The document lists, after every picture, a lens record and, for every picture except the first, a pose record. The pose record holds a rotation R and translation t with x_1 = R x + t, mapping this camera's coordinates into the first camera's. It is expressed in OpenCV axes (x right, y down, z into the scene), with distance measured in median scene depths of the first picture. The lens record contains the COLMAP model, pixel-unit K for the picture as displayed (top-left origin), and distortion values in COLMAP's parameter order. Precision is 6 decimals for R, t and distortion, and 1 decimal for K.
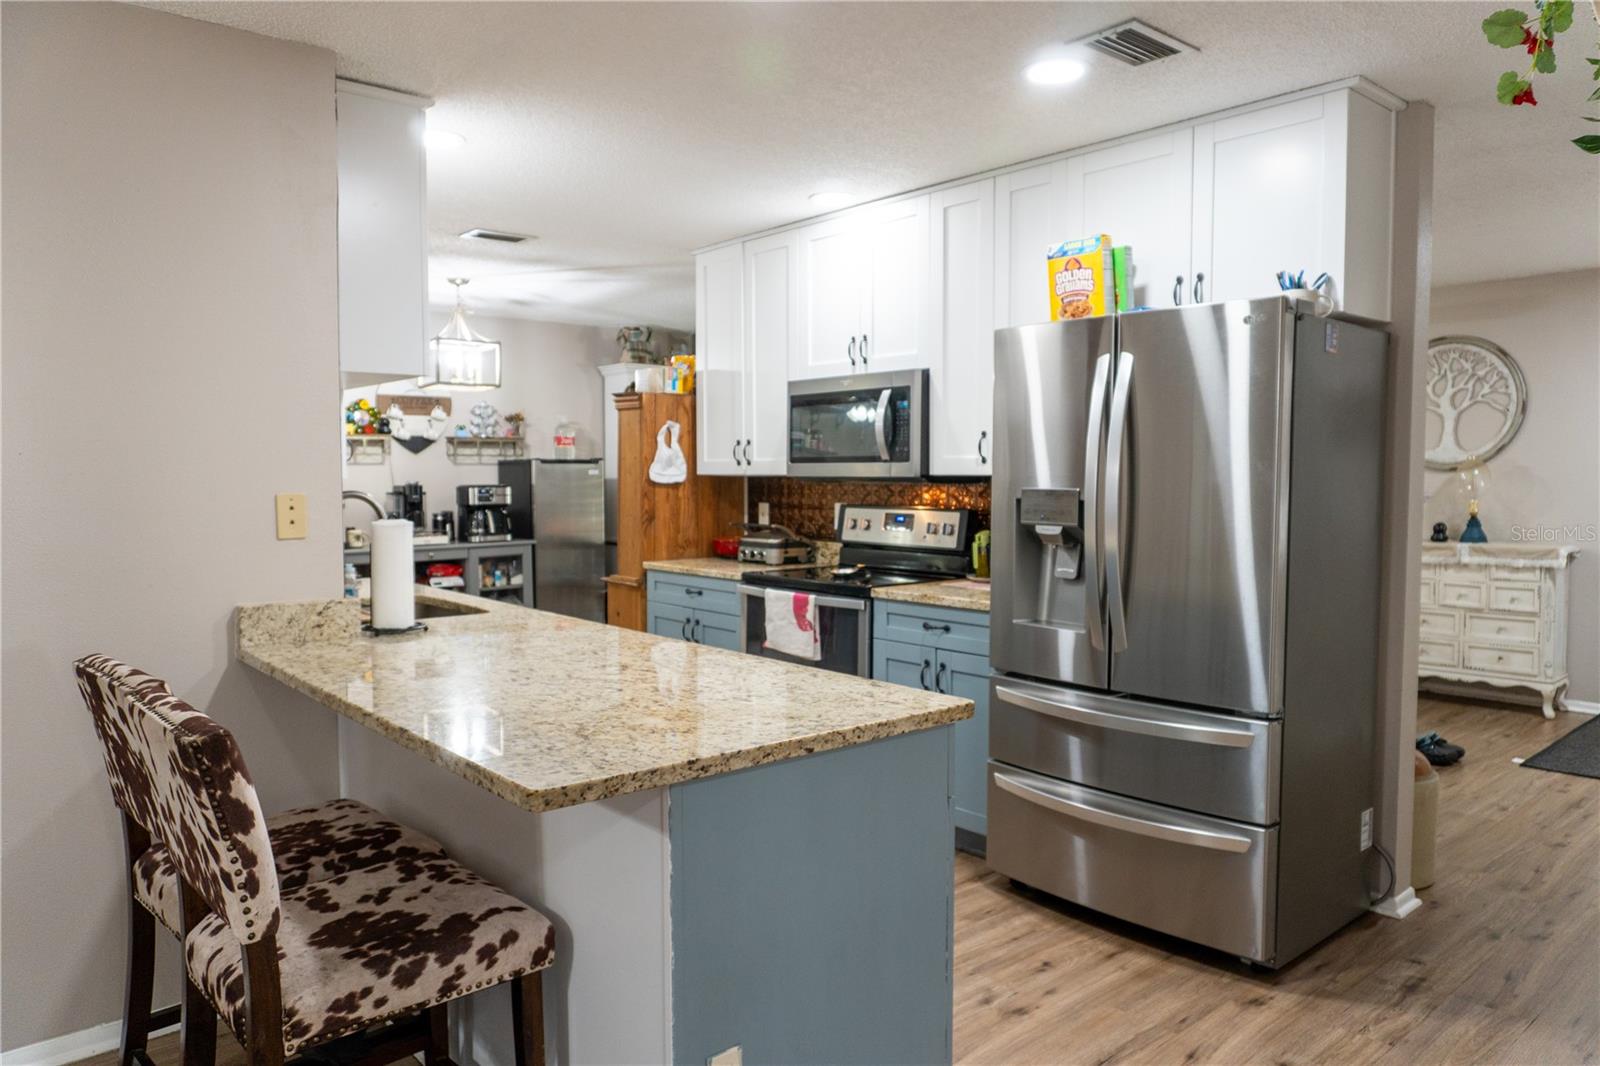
lens RADIAL K [[1087.7, 0, 797.0], [0, 1087.7, 534.8], [0, 0, 1]] dist [-0.019982, 0.001013]
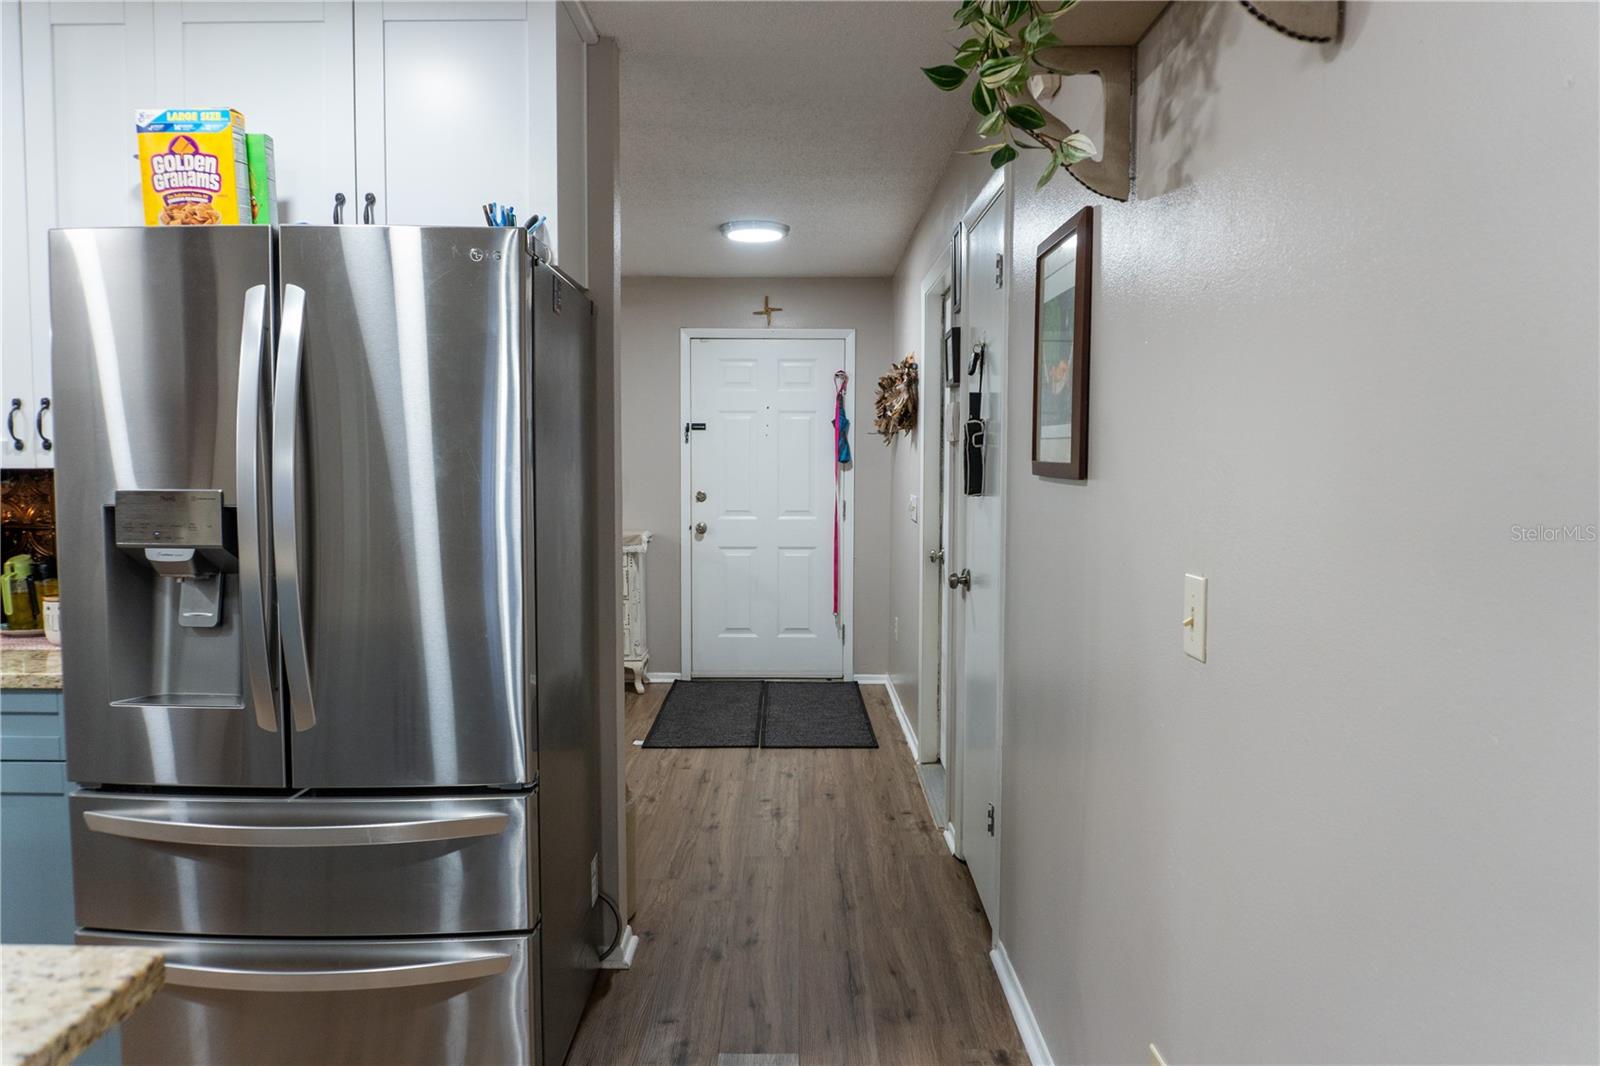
lens RADIAL K [[1087.7, 0, 792.8], [0, 1087.7, 539.5], [0, 0, 1]] dist [-0.019982, 0.001013]
pose [[0.664870, -0.050827, 0.745228, 0.002552], [0.040843, 0.998663, 0.031673, -0.018370], [-0.745842, 0.009379, 0.666057, 0.298677]]
